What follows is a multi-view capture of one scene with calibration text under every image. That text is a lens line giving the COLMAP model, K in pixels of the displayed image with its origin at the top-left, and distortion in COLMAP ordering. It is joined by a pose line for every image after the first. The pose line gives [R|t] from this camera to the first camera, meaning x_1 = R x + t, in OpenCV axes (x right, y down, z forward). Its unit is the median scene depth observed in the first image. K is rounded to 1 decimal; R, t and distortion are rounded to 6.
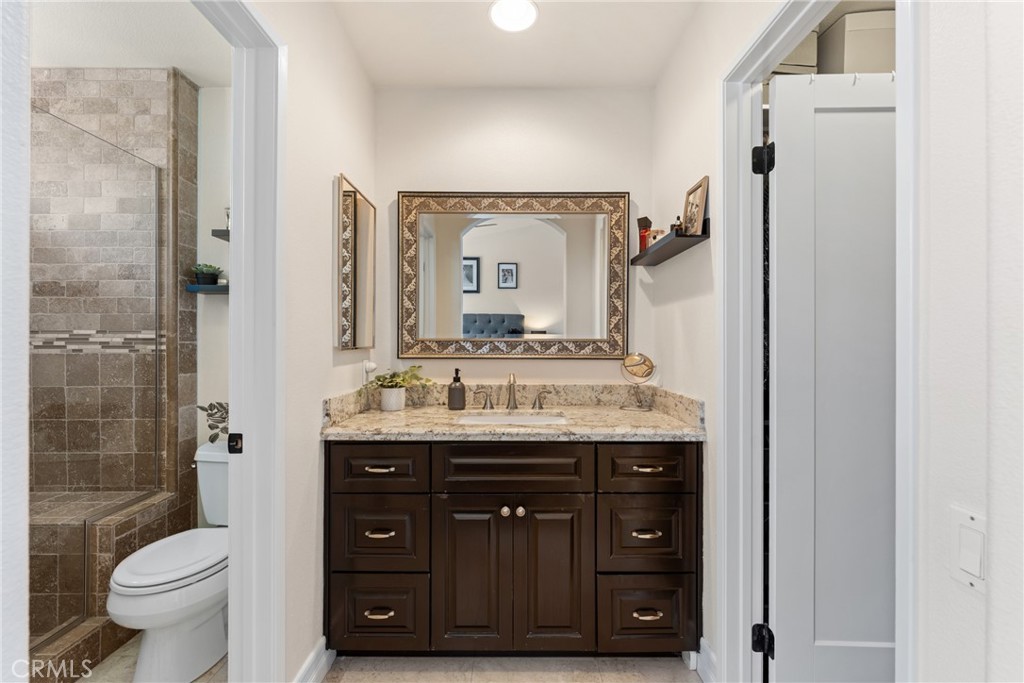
lens RADIAL K [[429.2, 0, 513.4], [0, 429.2, 339.6], [0, 0, 1]] dist [-0.003277, -0.000365]
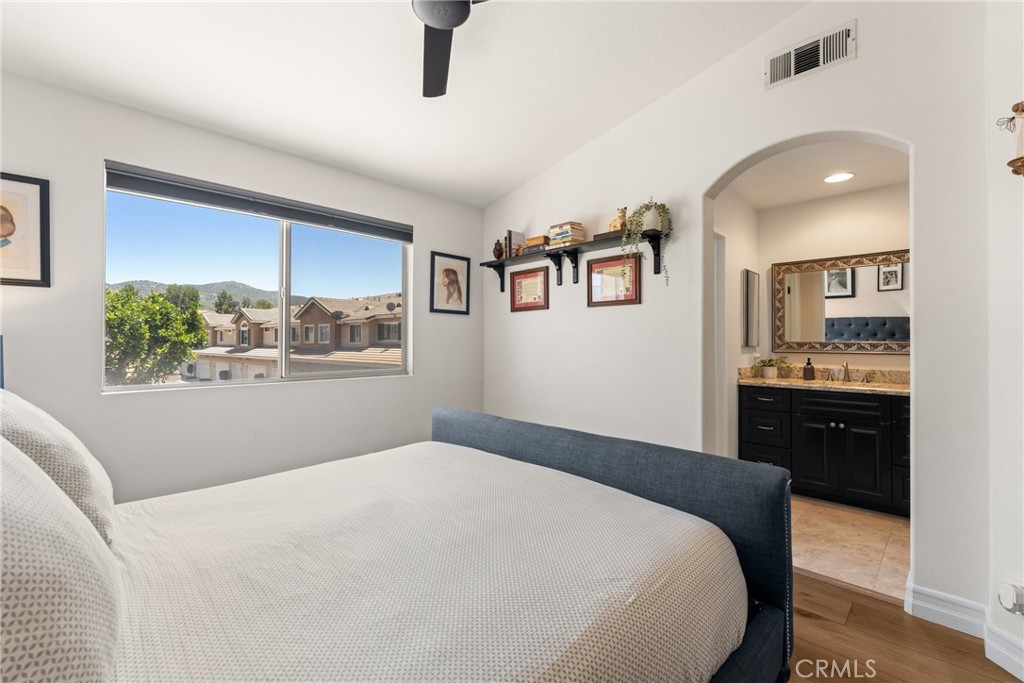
lens RADIAL K [[429.2, 0, 514.1], [0, 429.2, 335.8], [0, 0, 1]] dist [-0.003277, -0.000365]
pose [[0.705815, -0.007249, -0.708359, 0.266073], [-0.002868, 0.999910, -0.013091, 0.000483], [0.708391, 0.011271, 0.705730, -1.141114]]
